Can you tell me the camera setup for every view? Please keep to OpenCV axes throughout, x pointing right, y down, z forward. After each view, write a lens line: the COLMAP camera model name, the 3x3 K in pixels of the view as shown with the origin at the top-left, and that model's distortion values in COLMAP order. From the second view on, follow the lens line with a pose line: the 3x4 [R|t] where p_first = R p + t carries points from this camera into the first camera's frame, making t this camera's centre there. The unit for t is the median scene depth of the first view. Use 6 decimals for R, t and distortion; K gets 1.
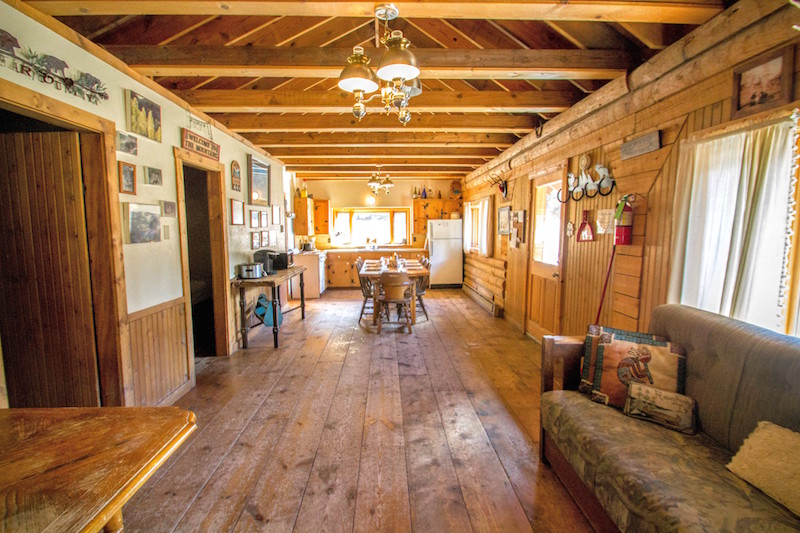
lens RADIAL K [[378.0, 0, 400.1], [0, 378.0, 268.4], [0, 0, 1]] dist [0.000345, 0.000004]
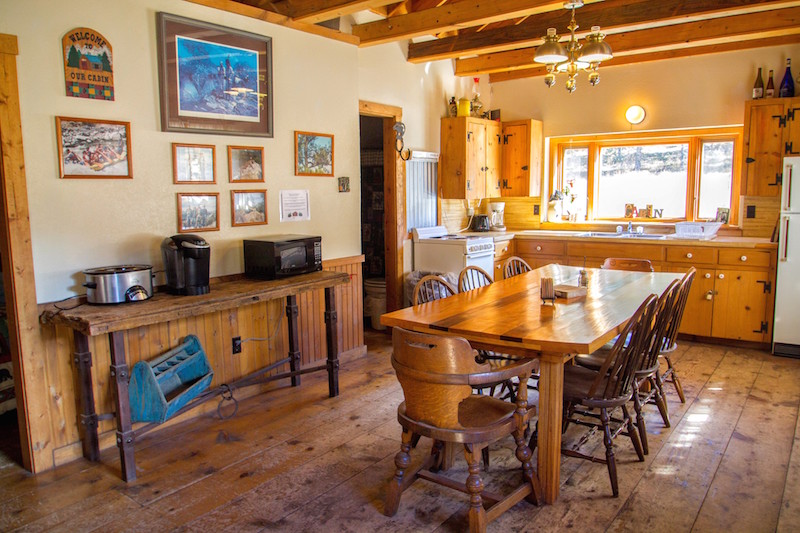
lens RADIAL K [[586.8, 0, 399.6], [0, 586.8, 265.0], [0, 0, 1]] dist [-0.008820, -0.002981]
pose [[0.777232, 0.080282, -0.624071, 0.135877], [-0.060760, 0.996768, 0.052554, -0.035928], [0.626273, -0.002928, 0.779598, 0.355142]]
